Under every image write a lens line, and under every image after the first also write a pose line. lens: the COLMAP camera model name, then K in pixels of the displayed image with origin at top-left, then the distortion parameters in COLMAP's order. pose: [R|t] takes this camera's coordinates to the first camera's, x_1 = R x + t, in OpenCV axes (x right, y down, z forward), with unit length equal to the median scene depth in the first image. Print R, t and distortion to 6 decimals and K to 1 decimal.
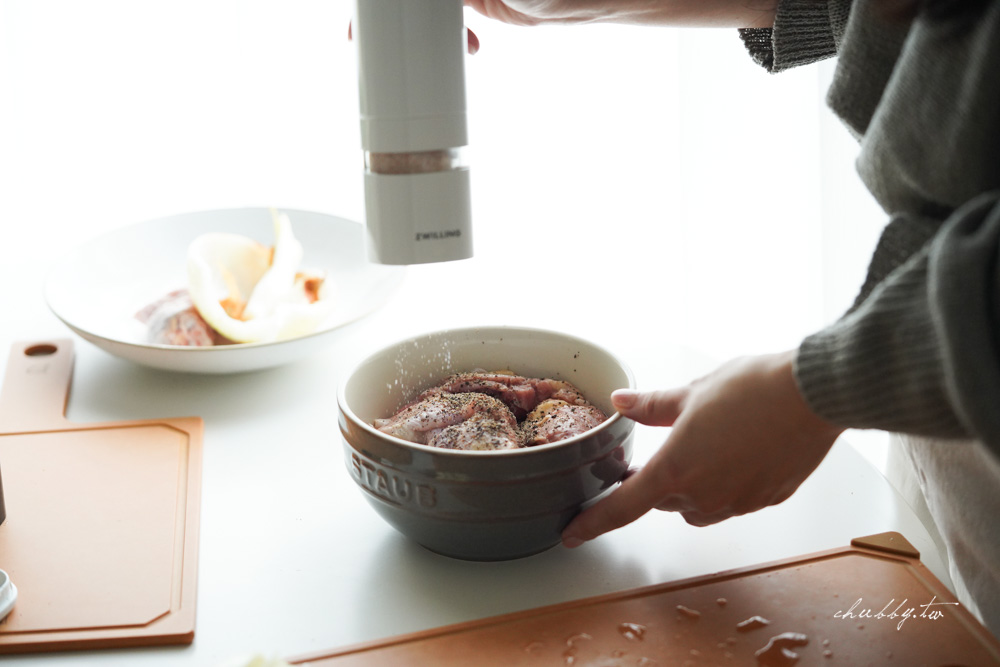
lens RADIAL K [[3201.5, 0, 500.0], [0, 3201.5, 333.5], [0, 0, 1]] dist [-0.079999, -0.267596]
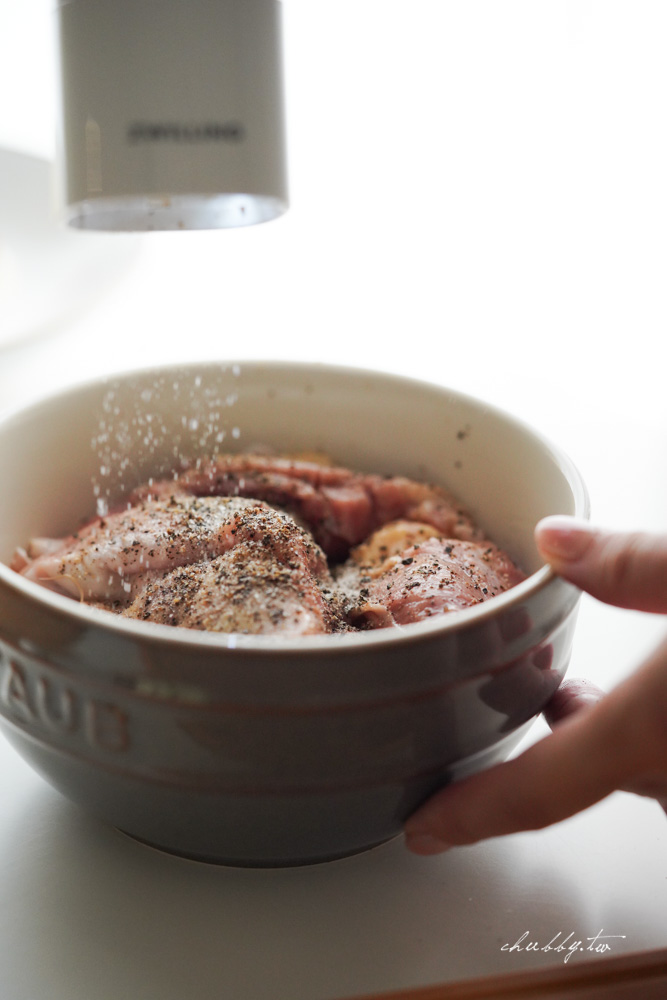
lens RADIAL K [[3201.5, 0, 333.5], [0, 3201.5, 500.0], [0, 0, 1]] dist [-0.079999, -0.267596]
pose [[0.997686, 0.067192, -0.010426, 0.010439], [-0.066768, 0.997090, 0.036787, 0.000548], [0.012868, -0.036006, 0.999269, 0.533768]]
